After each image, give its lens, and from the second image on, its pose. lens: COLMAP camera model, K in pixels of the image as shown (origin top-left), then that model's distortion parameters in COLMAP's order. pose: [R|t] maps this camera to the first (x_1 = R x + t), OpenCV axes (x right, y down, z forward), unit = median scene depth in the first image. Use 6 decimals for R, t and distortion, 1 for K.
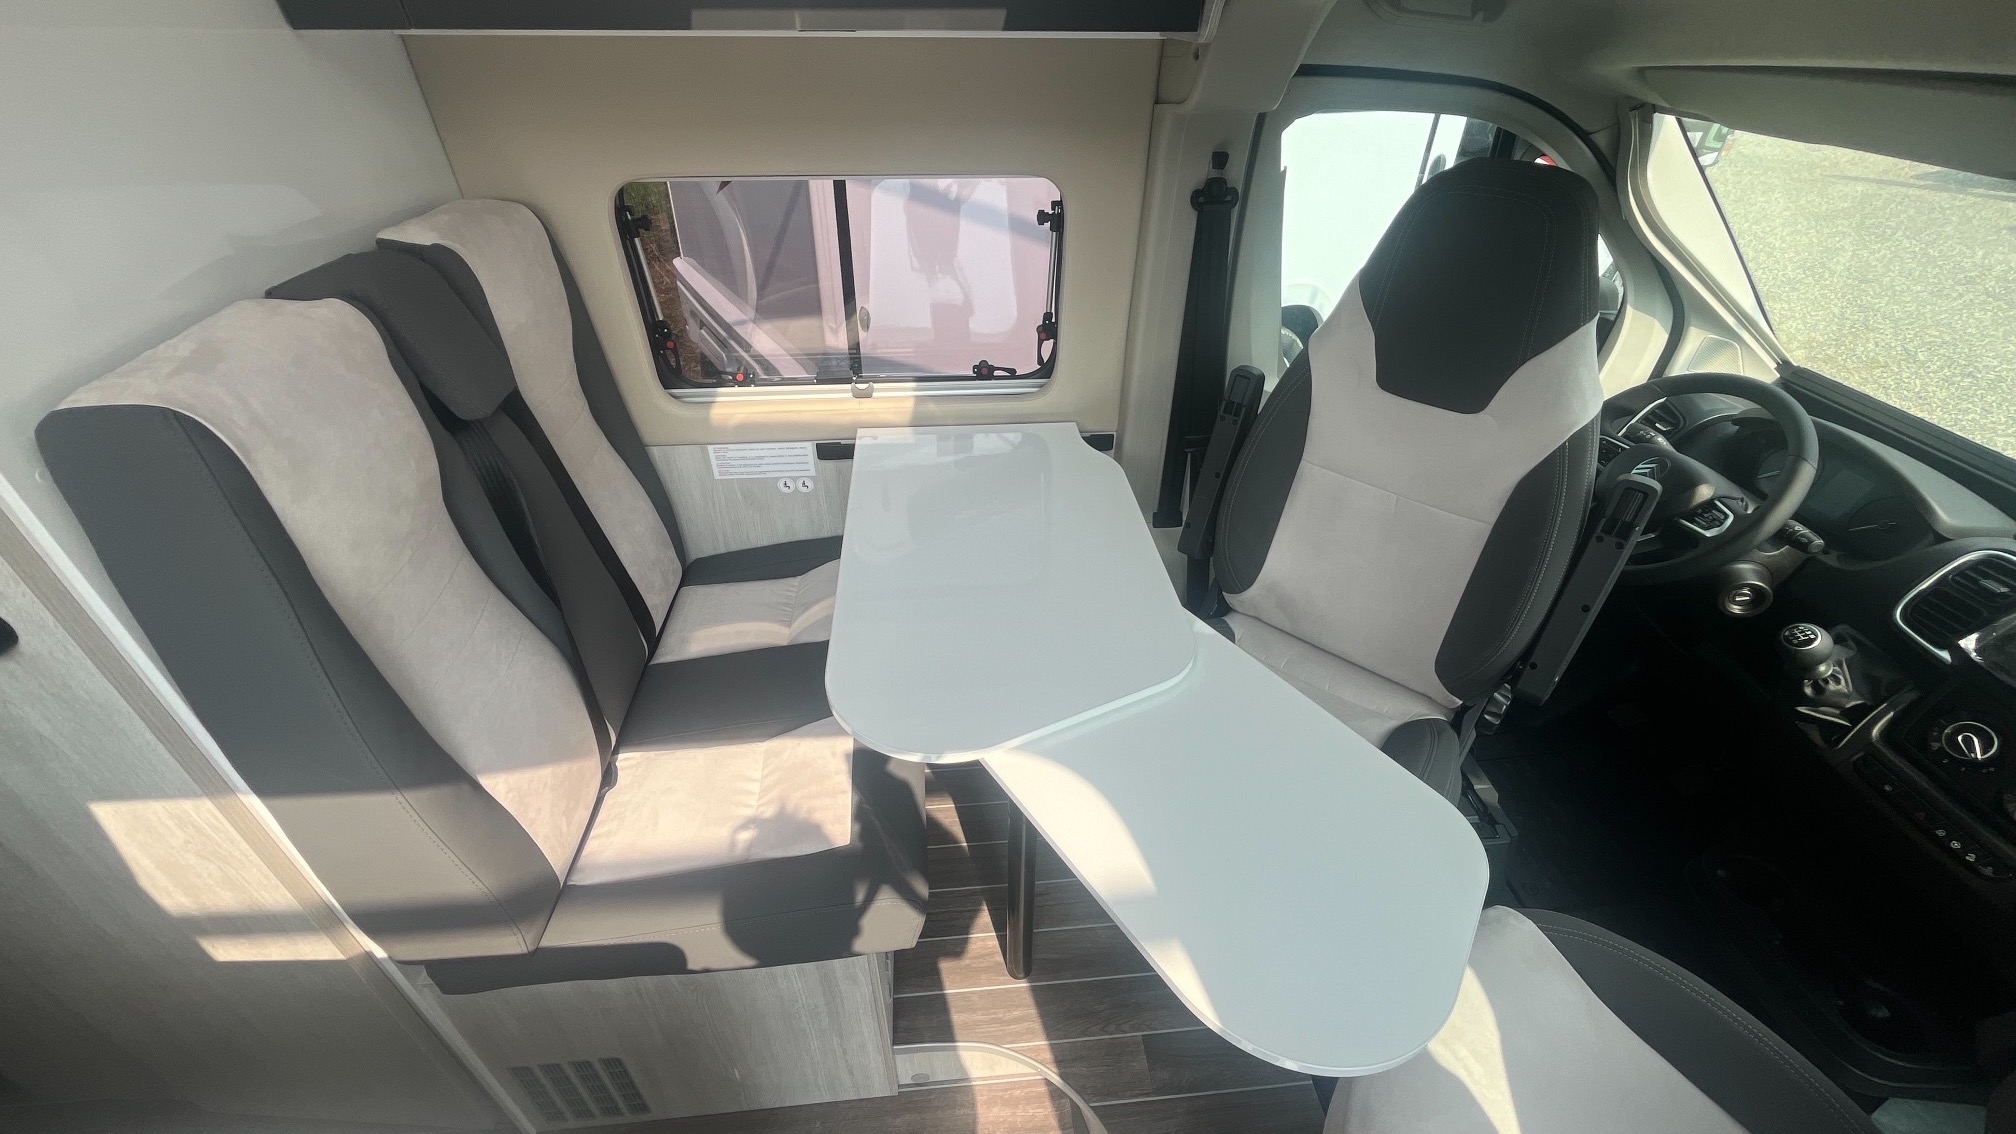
lens RADIAL K [[819.1, 0, 1007.3], [0, 819.1, 573.8], [0, 0, 1]] dist [-0.006003, 0.001634]
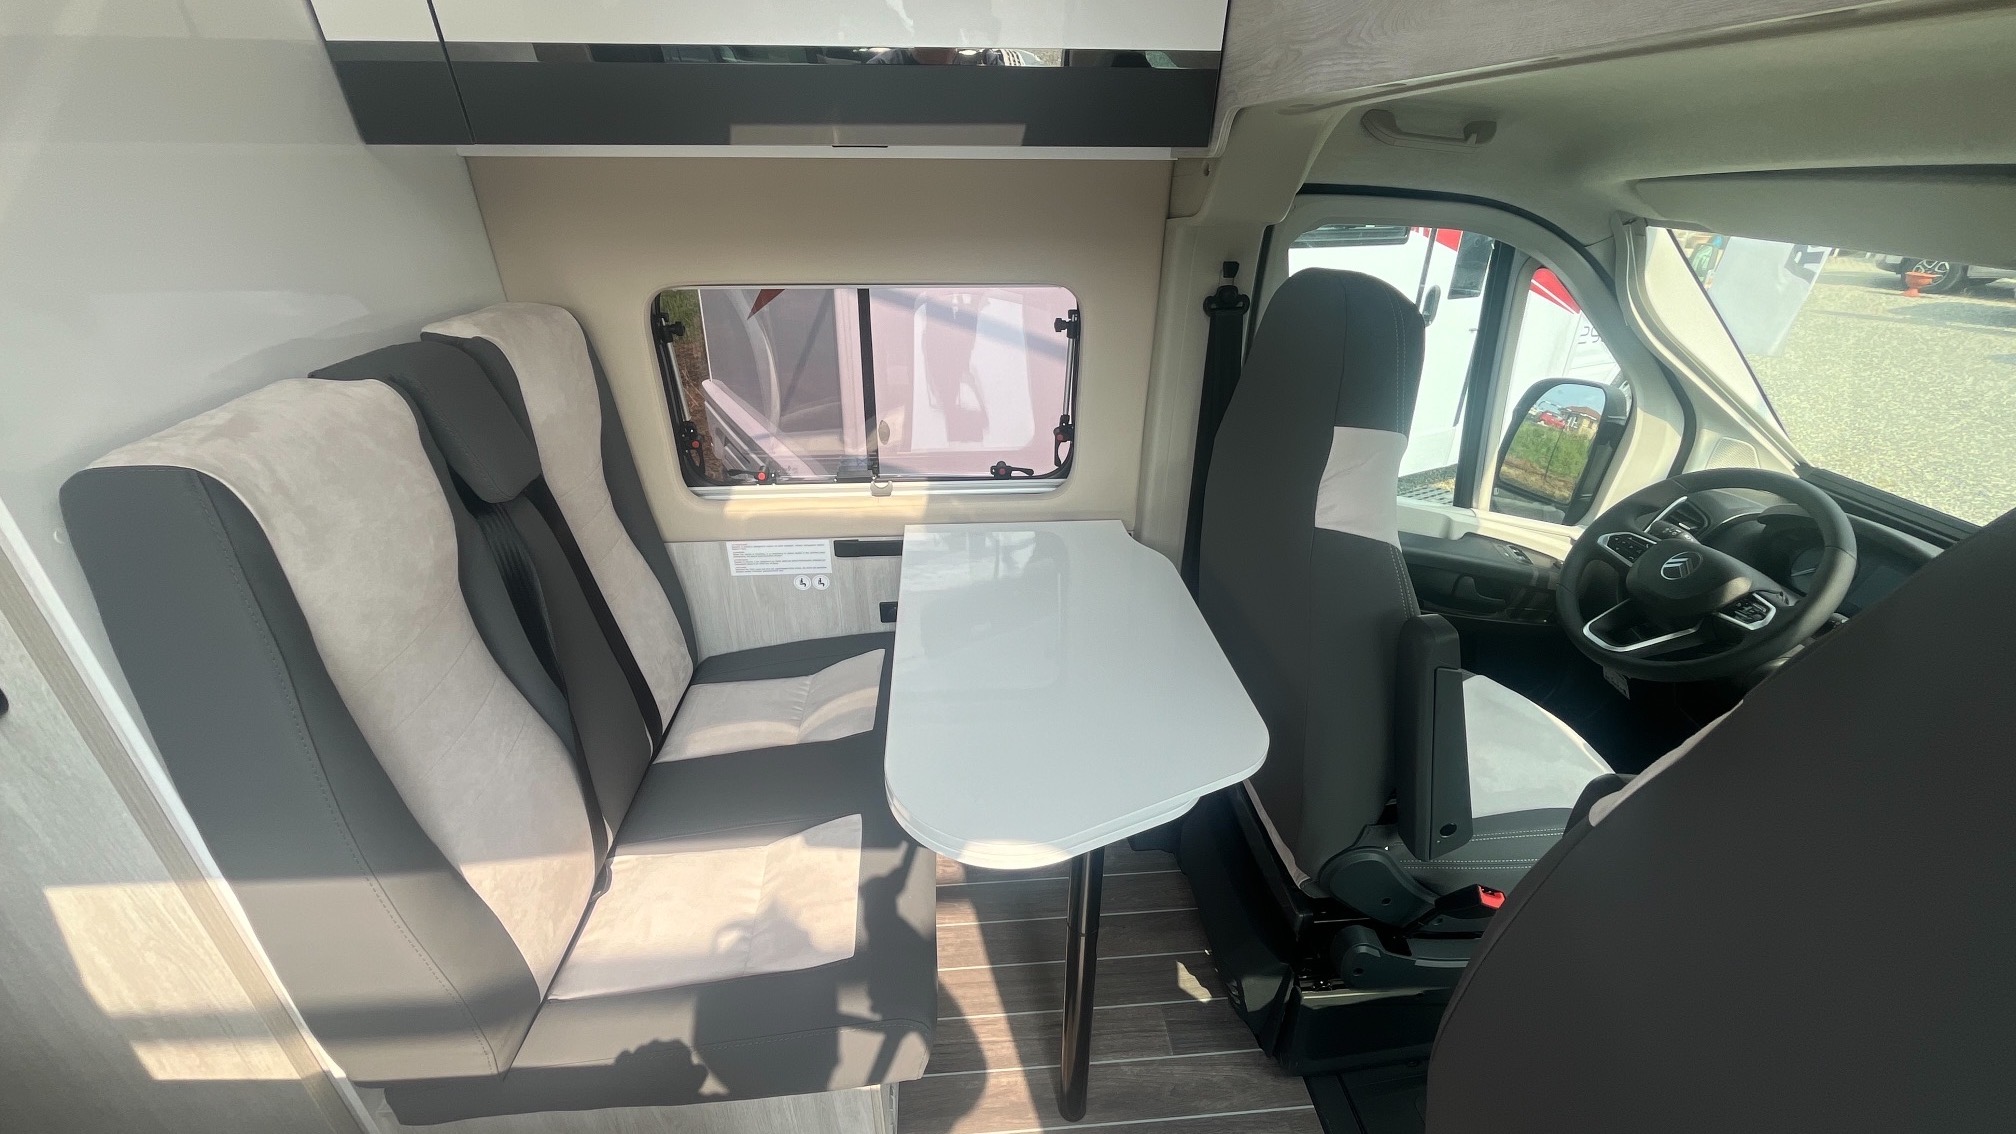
lens RADIAL K [[819.1, 0, 1007.4], [0, 819.1, 570.3], [0, 0, 1]] dist [-0.006003, 0.001634]
pose [[0.999863, 0.005094, -0.015742, -0.006236], [-0.007351, 0.989137, -0.146810, 0.030424], [0.014823, 0.146906, 0.989039, 0.020576]]
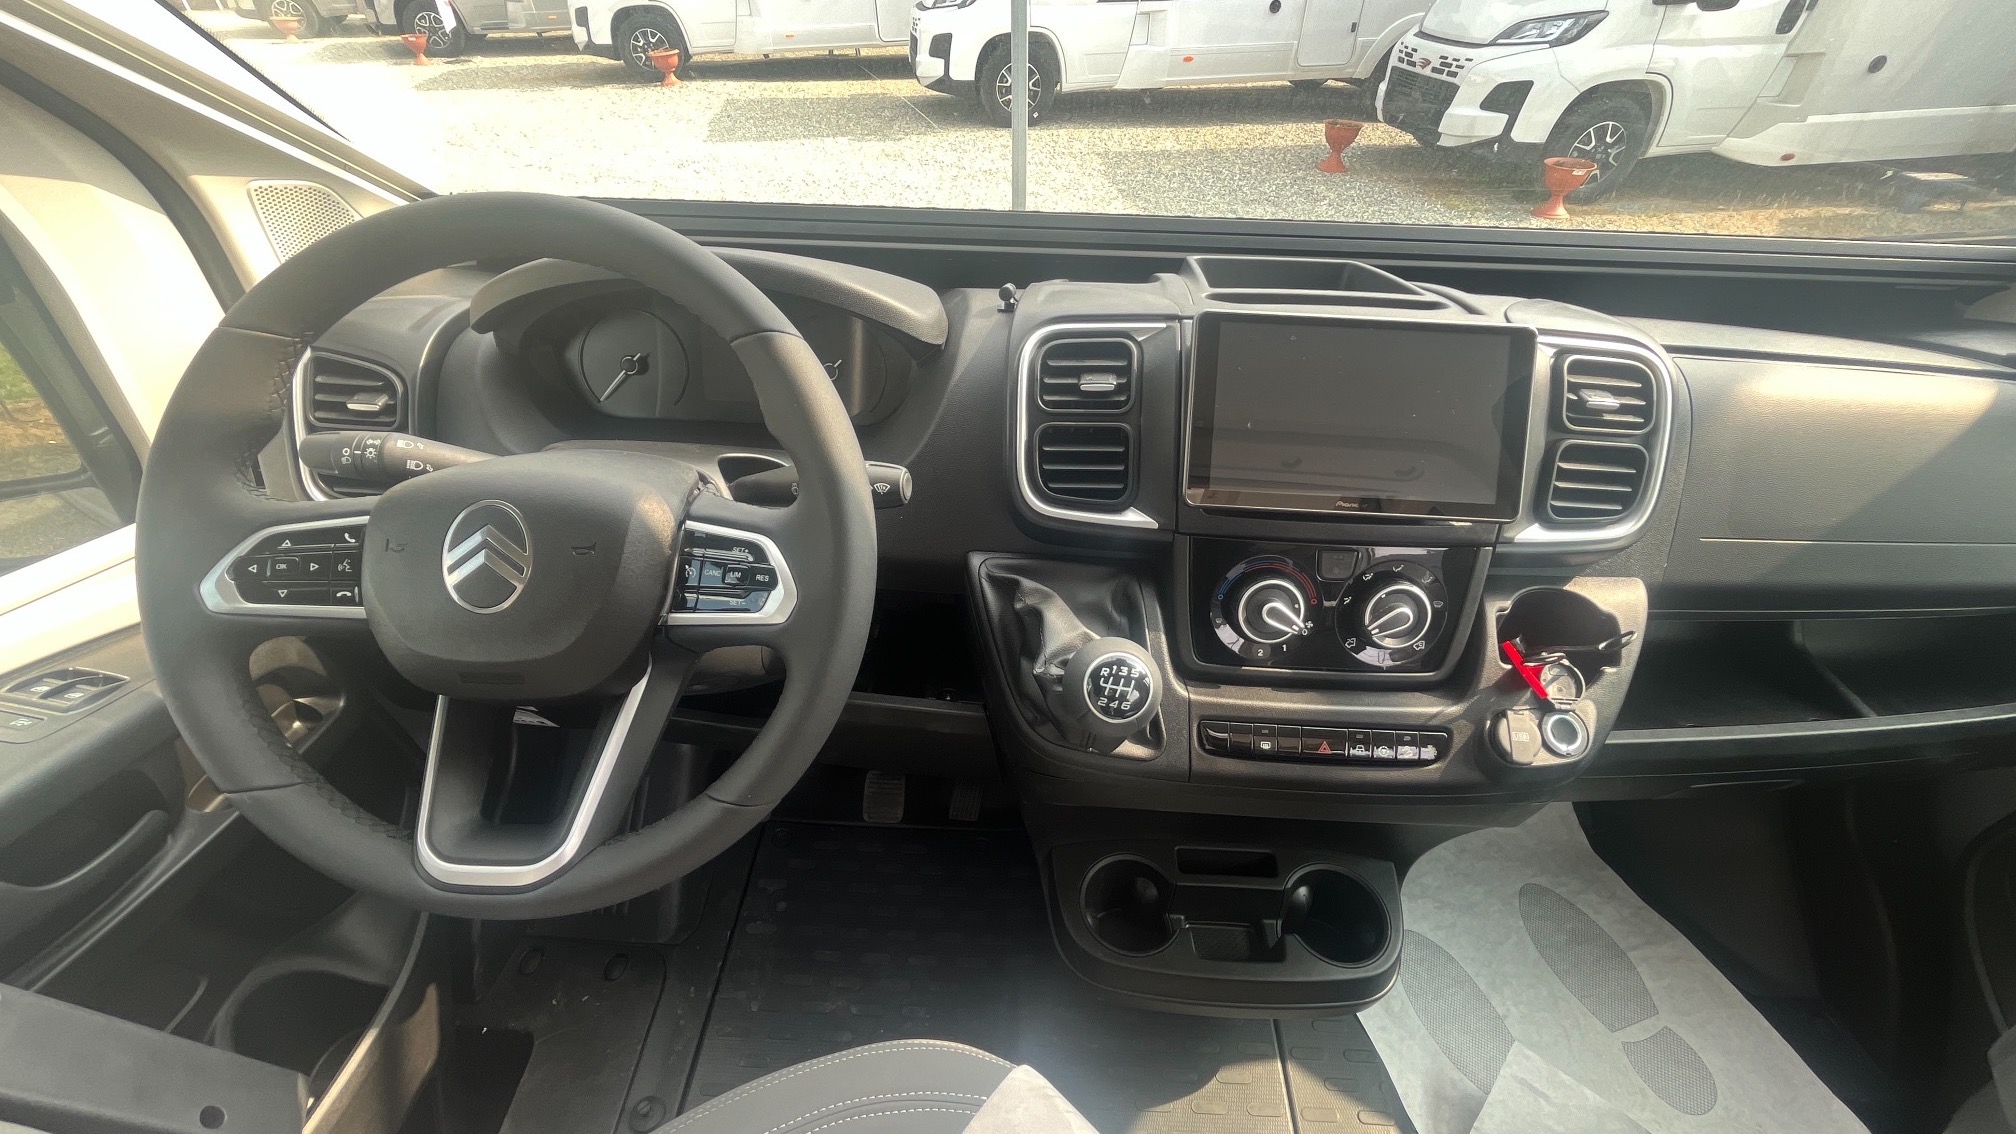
lens RADIAL K [[819.1, 0, 1001.9], [0, 819.1, 574.5], [0, 0, 1]] dist [-0.006003, 0.001634]
pose [[0.137076, -0.625541, 0.768055, 0.574329], [0.565234, 0.686143, 0.457950, -0.155291], [-0.813462, 0.371357, 0.447631, 0.707520]]
